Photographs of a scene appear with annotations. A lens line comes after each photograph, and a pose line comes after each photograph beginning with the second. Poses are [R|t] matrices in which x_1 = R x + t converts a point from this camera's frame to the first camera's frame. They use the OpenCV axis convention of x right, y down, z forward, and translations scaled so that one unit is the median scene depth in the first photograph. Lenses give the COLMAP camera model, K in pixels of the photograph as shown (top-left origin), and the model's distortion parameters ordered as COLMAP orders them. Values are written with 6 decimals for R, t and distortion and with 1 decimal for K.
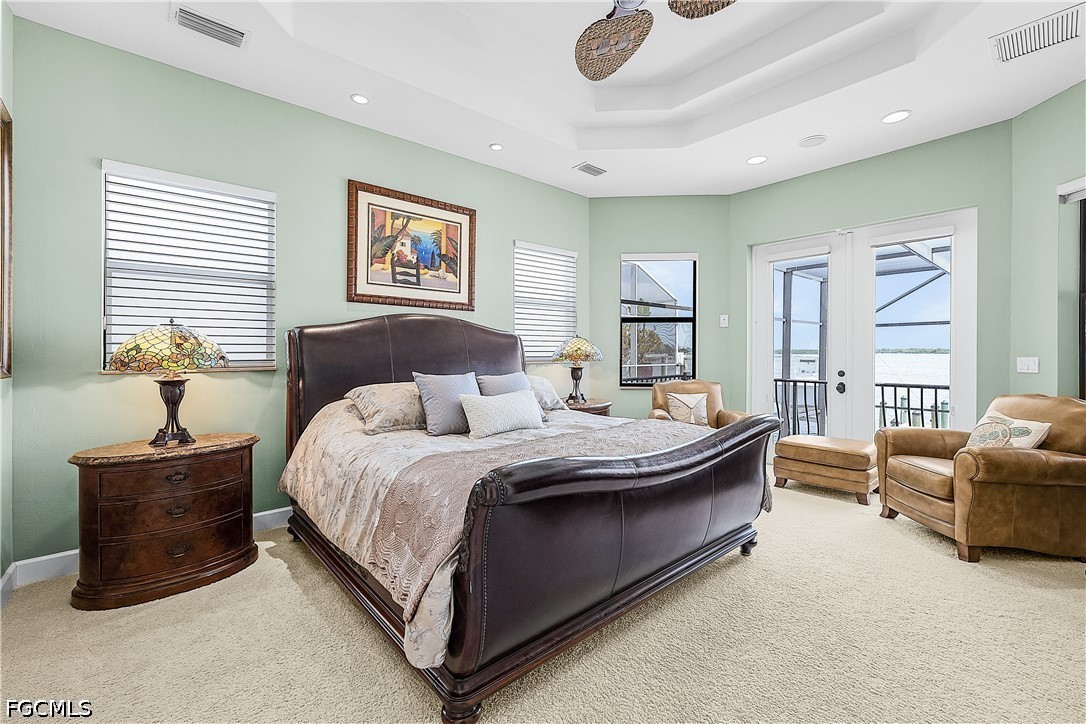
lens RADIAL K [[458.3, 0, 538.8], [0, 458.3, 351.0], [0, 0, 1]] dist [0.001881, 0.000302]
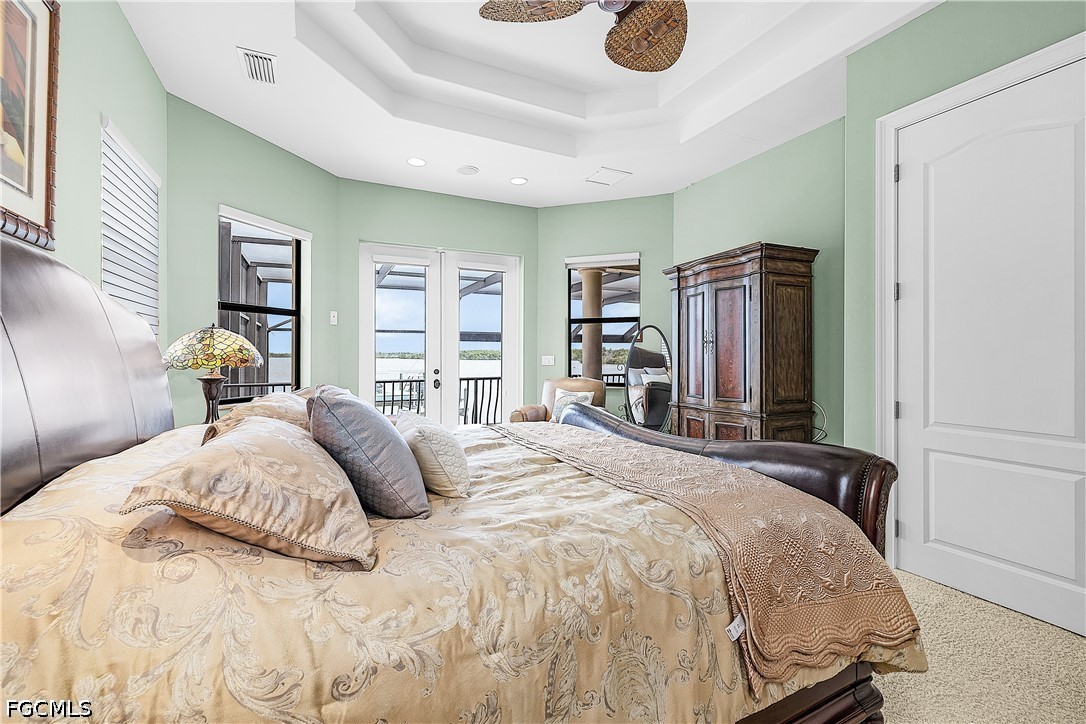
lens RADIAL K [[458.3, 0, 543.0], [0, 458.3, 364.3], [0, 0, 1]] dist [0.001881, 0.000302]
pose [[0.239896, -0.021342, 0.970564, -0.440111], [0.001194, 0.999764, 0.021689, 0.005771], [-0.970798, -0.004044, 0.239865, 0.488134]]
